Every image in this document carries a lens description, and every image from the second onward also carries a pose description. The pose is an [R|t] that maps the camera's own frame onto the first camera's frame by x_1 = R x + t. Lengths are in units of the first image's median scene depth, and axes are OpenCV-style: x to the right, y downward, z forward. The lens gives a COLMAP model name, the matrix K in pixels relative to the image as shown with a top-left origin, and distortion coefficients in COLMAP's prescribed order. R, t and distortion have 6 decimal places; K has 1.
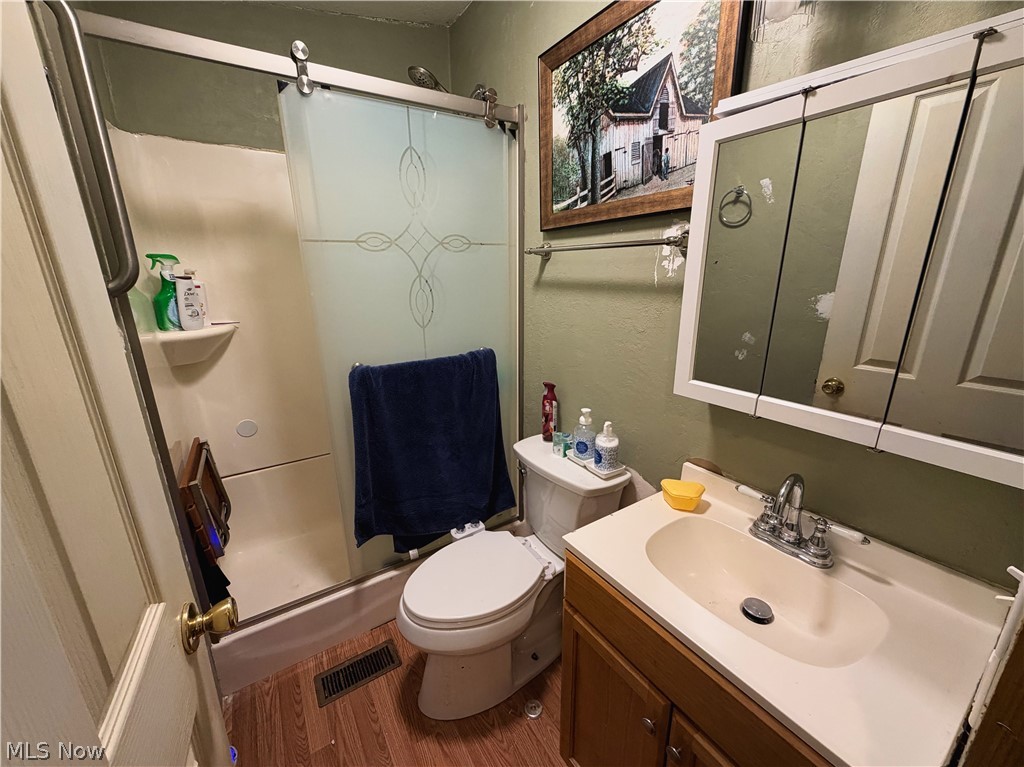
lens RADIAL K [[409.7, 0, 510.9], [0, 409.7, 384.6], [0, 0, 1]] dist [-0.000545, 0.000304]
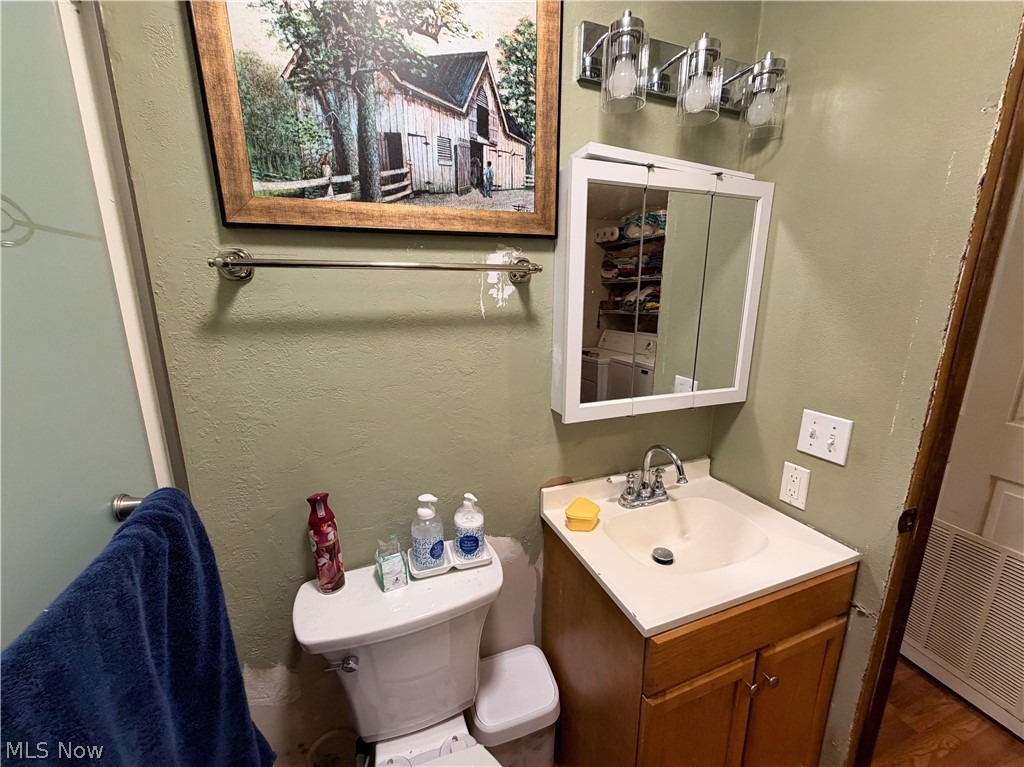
lens RADIAL K [[409.7, 0, 511.9], [0, 409.7, 388.9], [0, 0, 1]] dist [-0.000545, 0.000304]
pose [[0.220793, -0.207092, 0.953081, -0.502564], [0.266765, 0.952758, 0.145222, -0.214617], [-0.938130, 0.222184, 0.265607, 0.775776]]
